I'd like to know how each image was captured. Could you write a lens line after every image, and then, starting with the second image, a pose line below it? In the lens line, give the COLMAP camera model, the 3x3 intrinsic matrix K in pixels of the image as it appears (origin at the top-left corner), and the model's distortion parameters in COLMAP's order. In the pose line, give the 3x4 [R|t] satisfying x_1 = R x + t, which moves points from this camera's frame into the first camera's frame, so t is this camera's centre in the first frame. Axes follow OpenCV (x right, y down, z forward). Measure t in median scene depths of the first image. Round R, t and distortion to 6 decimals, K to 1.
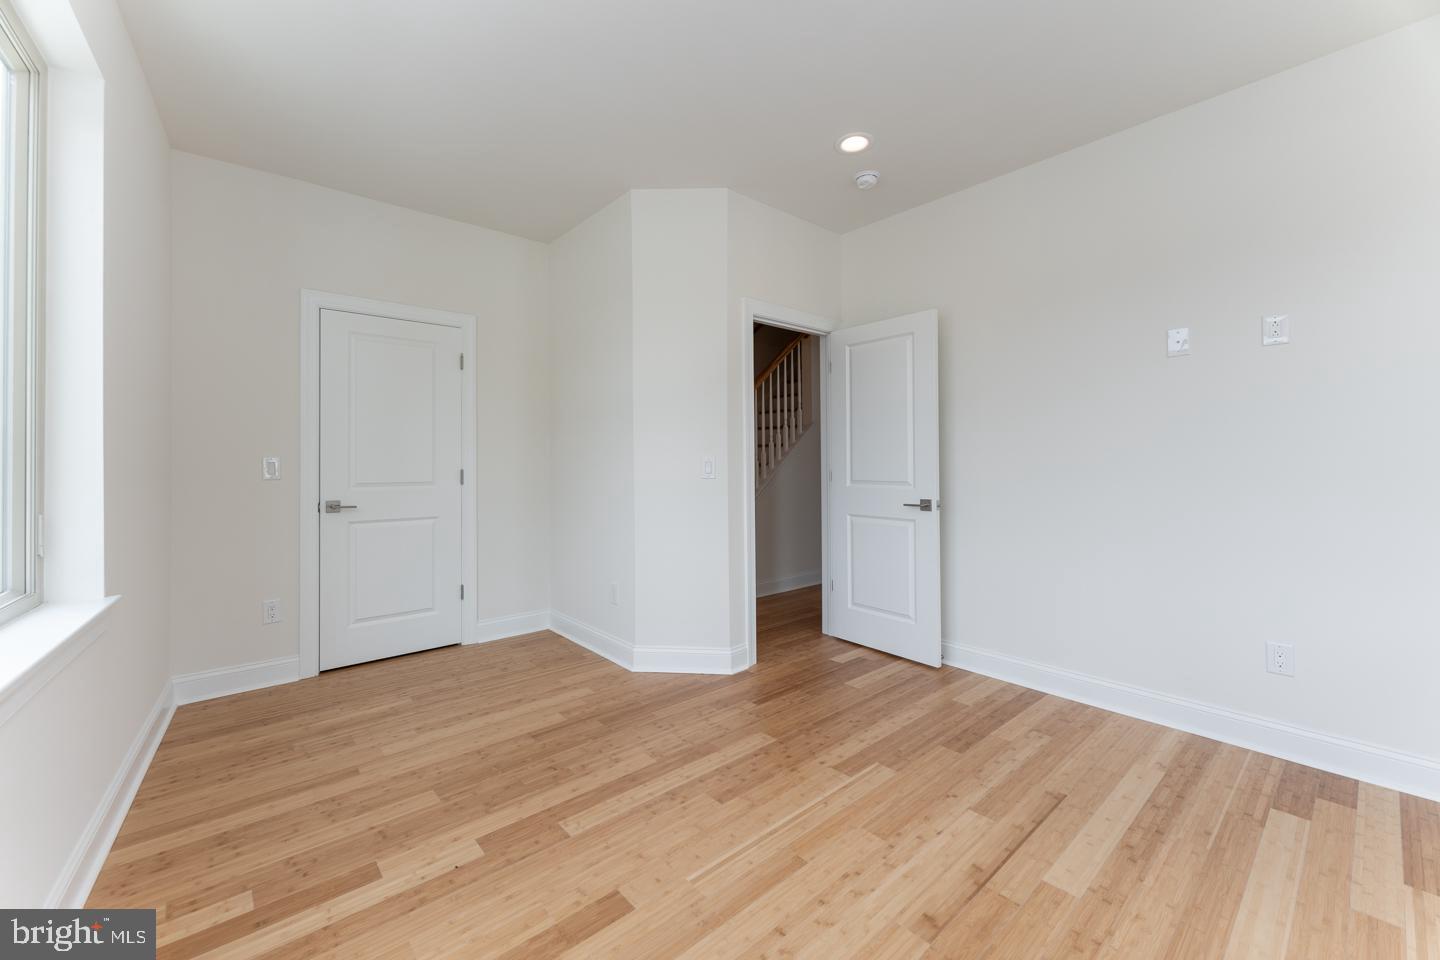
lens RADIAL K [[572.3, 0, 702.7], [0, 572.3, 457.0], [0, 0, 1]] dist [-0.001031, -0.000051]
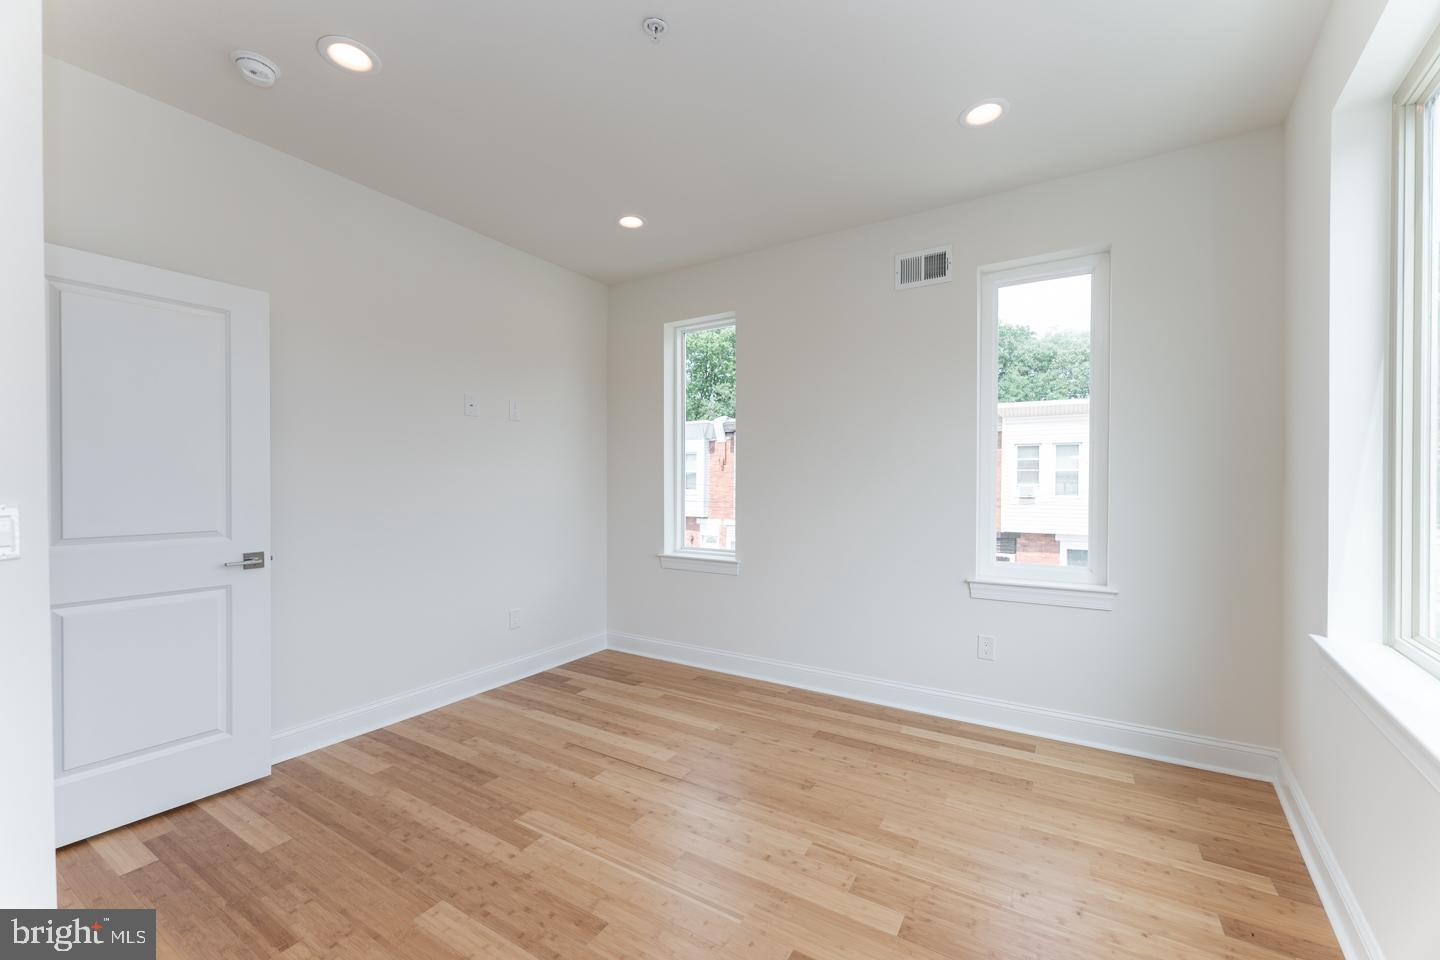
lens RADIAL K [[579.9, 0, 720.6], [0, 579.9, 491.3], [0, 0, 1]] dist [-0.000644, 0.000191]
pose [[-0.303933, -0.013776, 0.952594, -0.716250], [-0.006139, 0.999903, 0.012501, -0.023742], [-0.952674, -0.002048, -0.303988, 0.985123]]
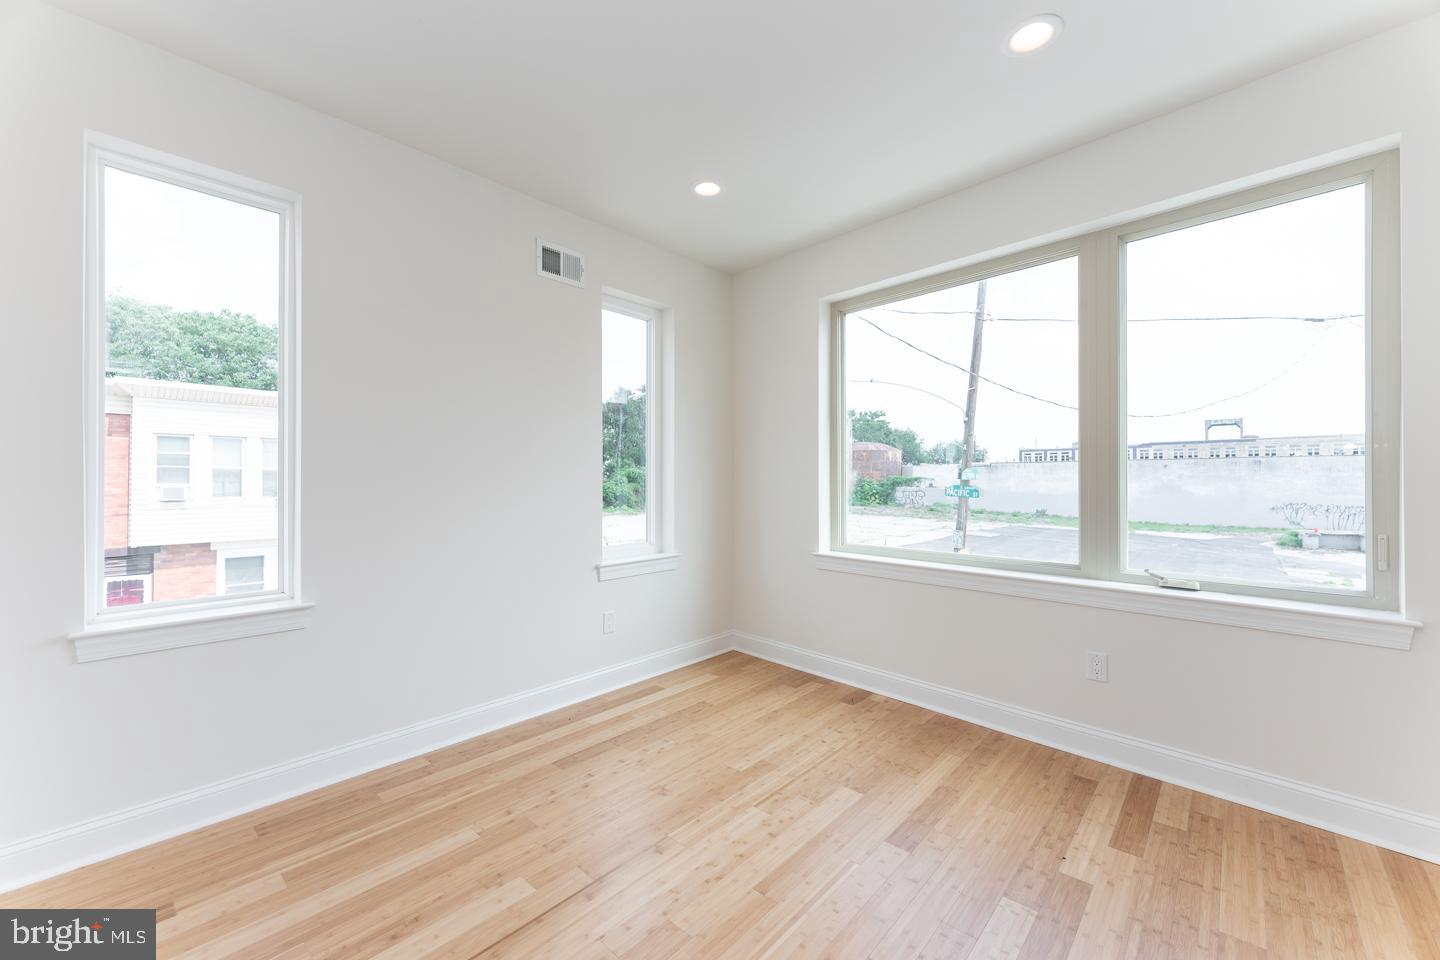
lens RADIAL K [[582.5, 0, 709.4], [0, 582.5, 483.8], [0, 0, 1]] dist [0.002139, -0.000883]
pose [[-0.992430, 0.003401, -0.122768, 0.295520], [0.003886, 0.999986, -0.003716, -0.007679], [0.122754, -0.004166, -0.992428, 1.547336]]
